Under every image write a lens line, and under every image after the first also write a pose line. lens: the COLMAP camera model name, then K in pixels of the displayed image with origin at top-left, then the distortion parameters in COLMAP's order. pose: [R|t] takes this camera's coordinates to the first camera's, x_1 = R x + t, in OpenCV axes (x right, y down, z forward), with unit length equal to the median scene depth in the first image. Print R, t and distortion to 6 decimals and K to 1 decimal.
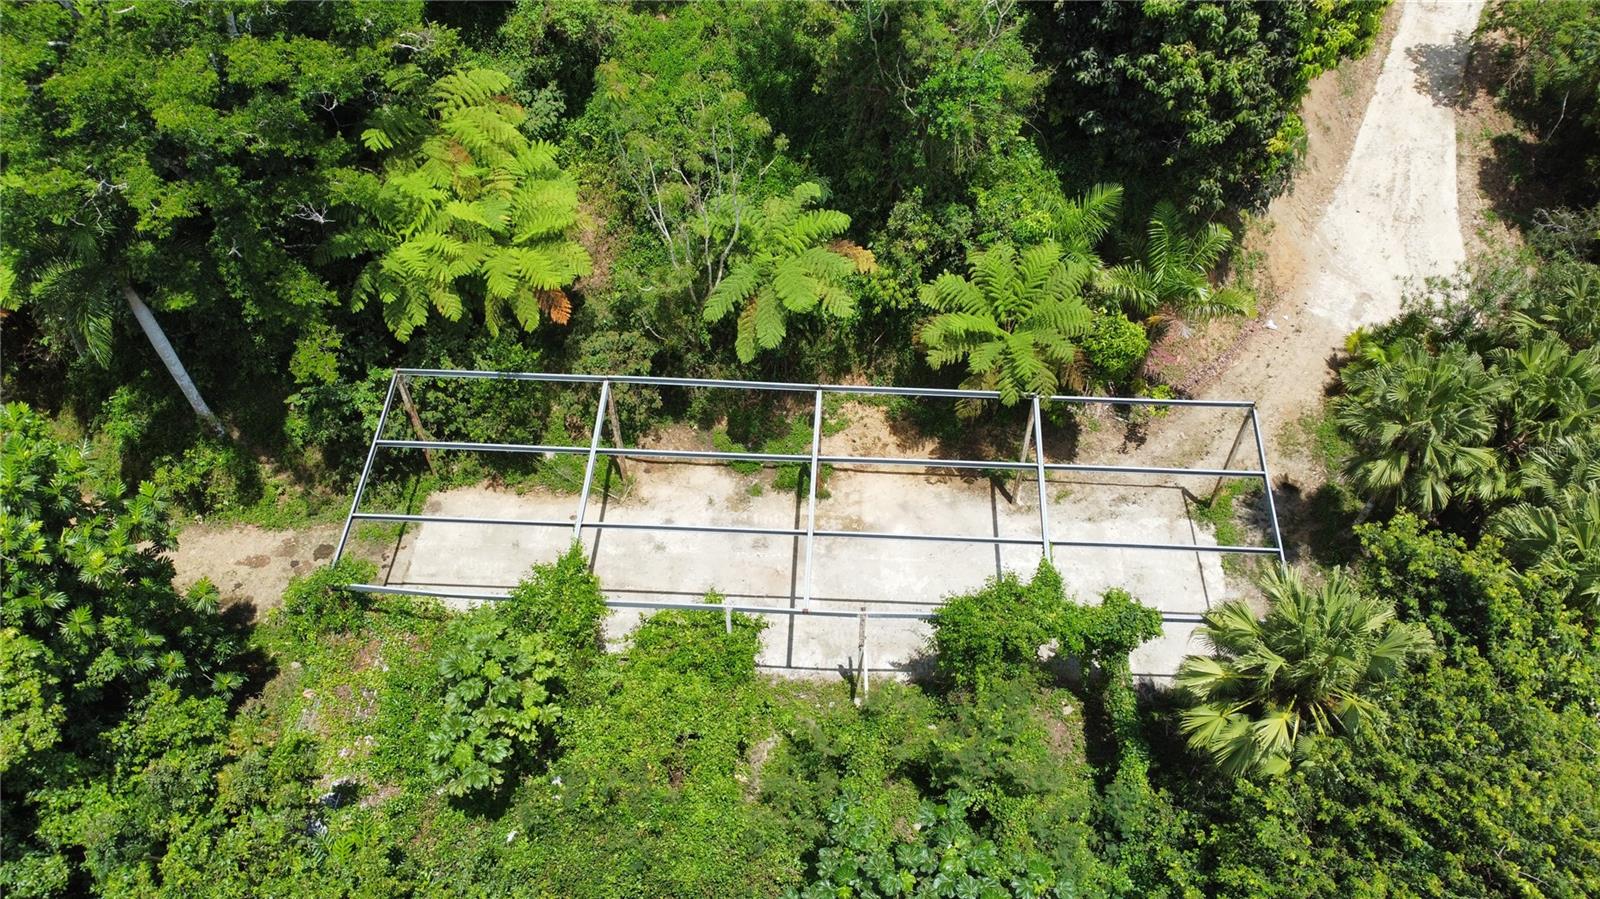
lens RADIAL K [[1202.3, 0, 800.0], [0, 1202.3, 449.5], [0, 0, 1]] dist [0.017476, -0.026196]
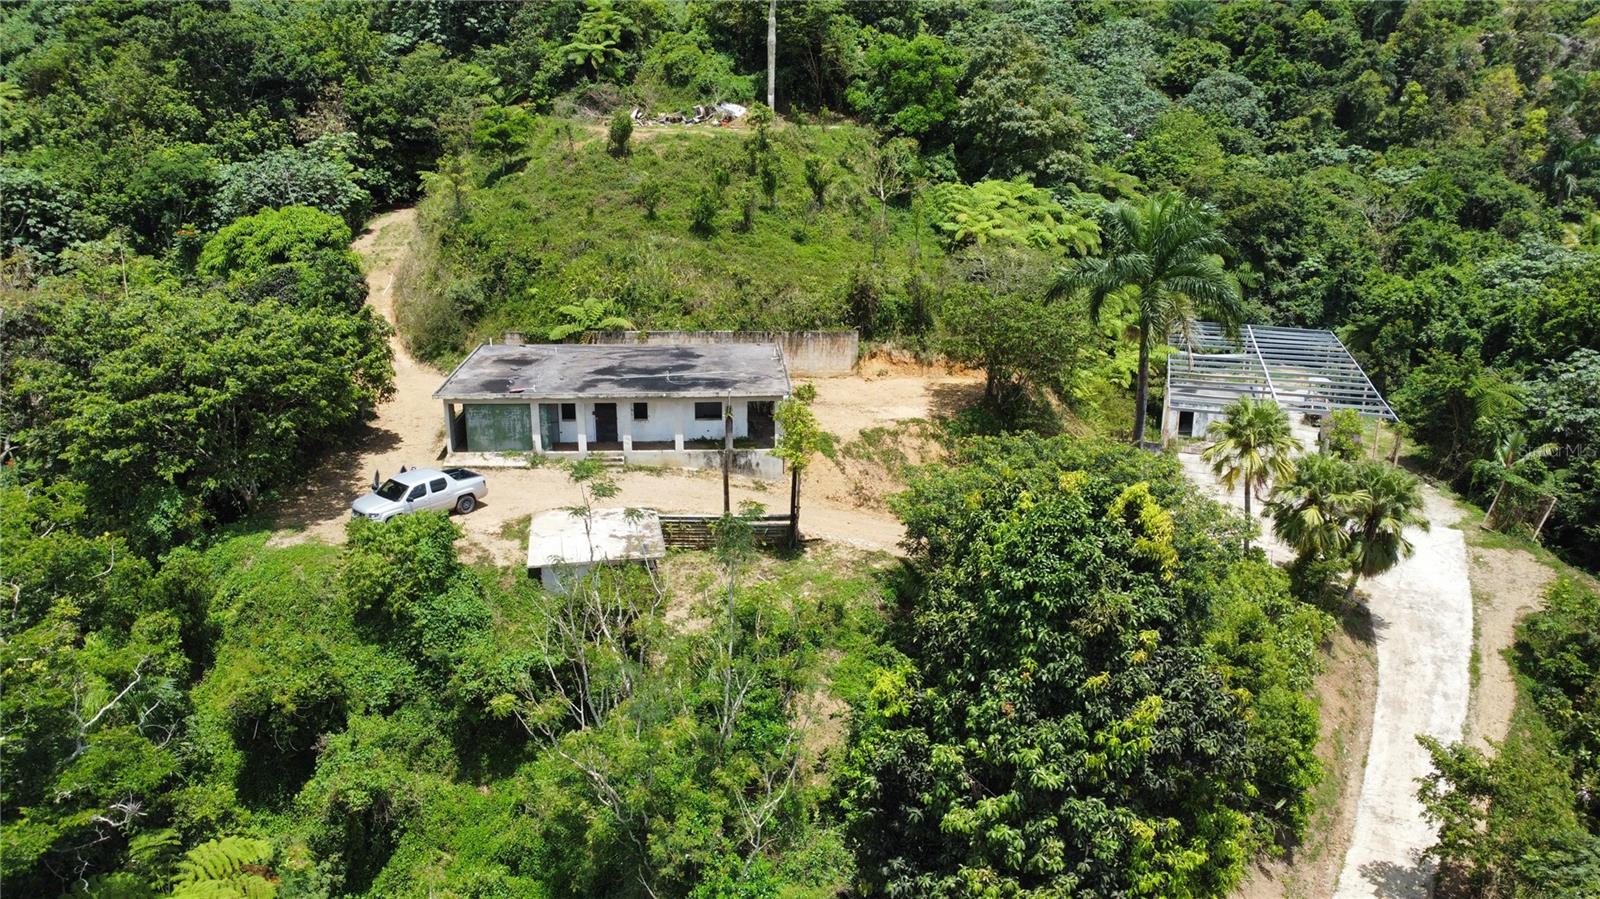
lens RADIAL K [[1202.3, 0, 800.0], [0, 1202.3, 449.5], [0, 0, 1]] dist [0.017476, -0.026196]
pose [[0.993914, 0.032847, -0.105151, 0.265268], [-0.085436, 0.832407, -0.547539, -0.098110], [0.069543, 0.553190, 0.830147, 0.096179]]
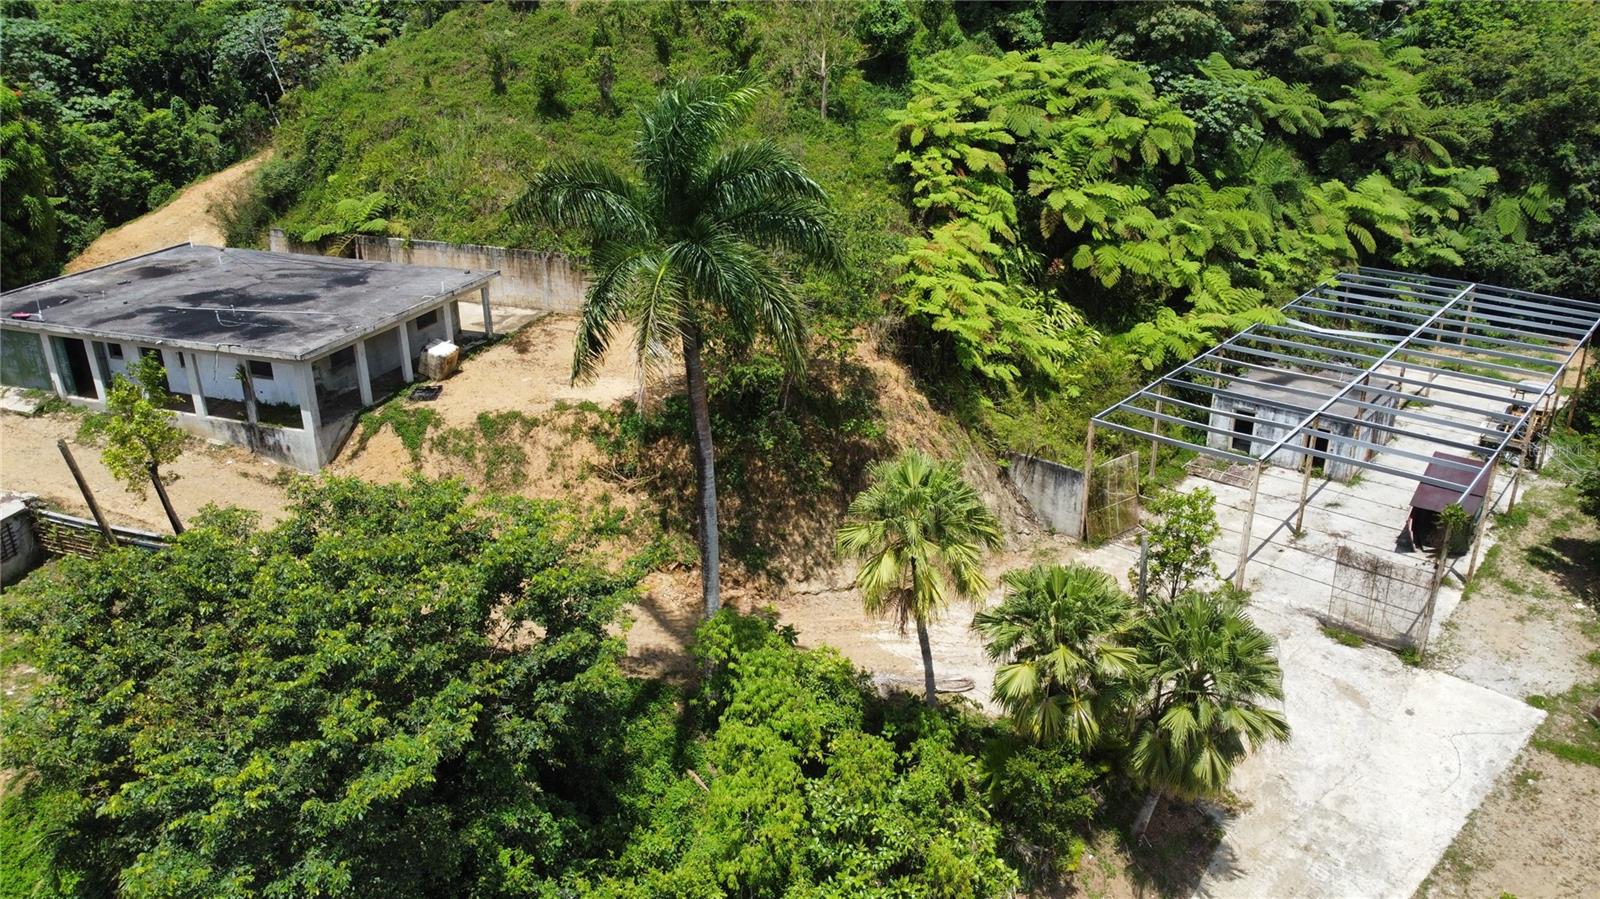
lens RADIAL K [[1202.3, 0, 800.0], [0, 1202.3, 449.5], [0, 0, 1]] dist [0.017476, -0.026196]
pose [[0.869761, 0.180710, -0.459194, 0.932751], [-0.370401, 0.853929, -0.365524, -0.648739], [0.326065, 0.488005, 0.809650, 0.595865]]
